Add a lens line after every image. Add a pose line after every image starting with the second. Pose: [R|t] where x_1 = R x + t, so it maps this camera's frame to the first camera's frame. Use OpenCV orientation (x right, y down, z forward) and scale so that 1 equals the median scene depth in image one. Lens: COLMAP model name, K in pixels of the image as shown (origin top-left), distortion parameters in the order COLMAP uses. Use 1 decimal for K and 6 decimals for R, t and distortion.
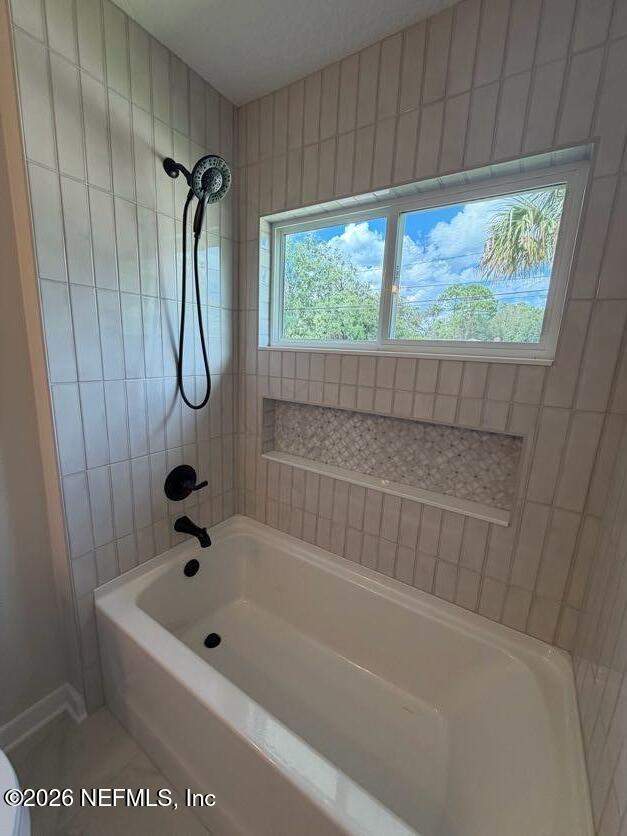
lens RADIAL K [[335.3, 0, 310.8], [0, 335.3, 415.0], [0, 0, 1]] dist [-0.000997, 0.000796]
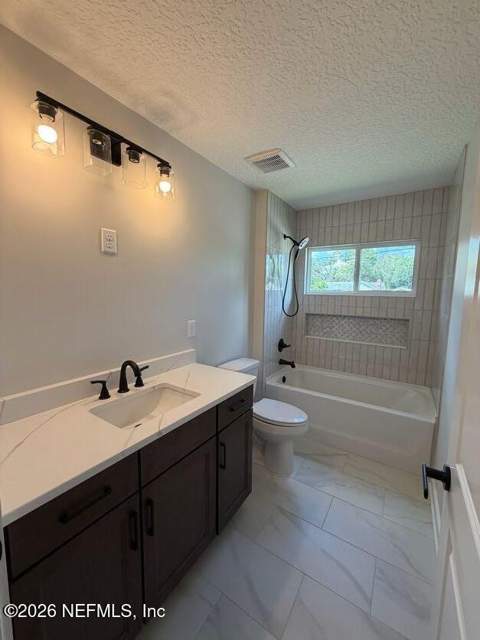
lens RADIAL K [[256.7, 0, 239.0], [0, 256.7, 317.1], [0, 0, 1]] dist [-0.000997, 0.000796]
pose [[0.999620, -0.027559, 0.000729, -0.748007], [0.027505, 0.995181, -0.094119, 0.169787], [0.001868, 0.094103, 0.995561, -1.093698]]
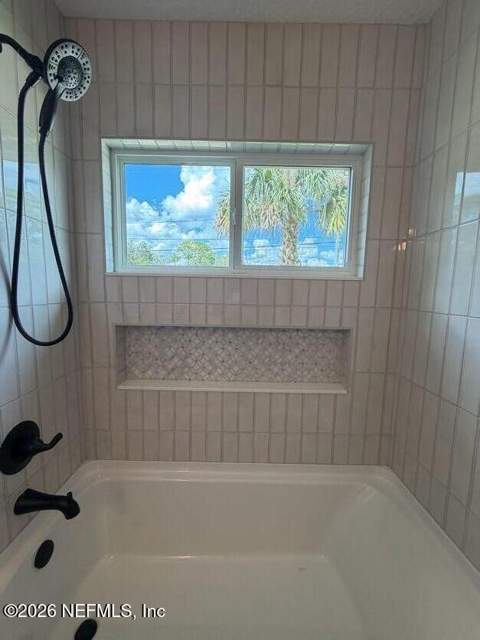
lens RADIAL K [[256.7, 0, 239.7], [0, 256.7, 317.2], [0, 0, 1]] dist [-0.000997, 0.000796]
pose [[0.834218, -0.085331, 0.544793, -0.276552], [0.124259, 0.991634, -0.034954, -0.006806], [-0.537253, 0.096854, 0.837842, 0.229817]]
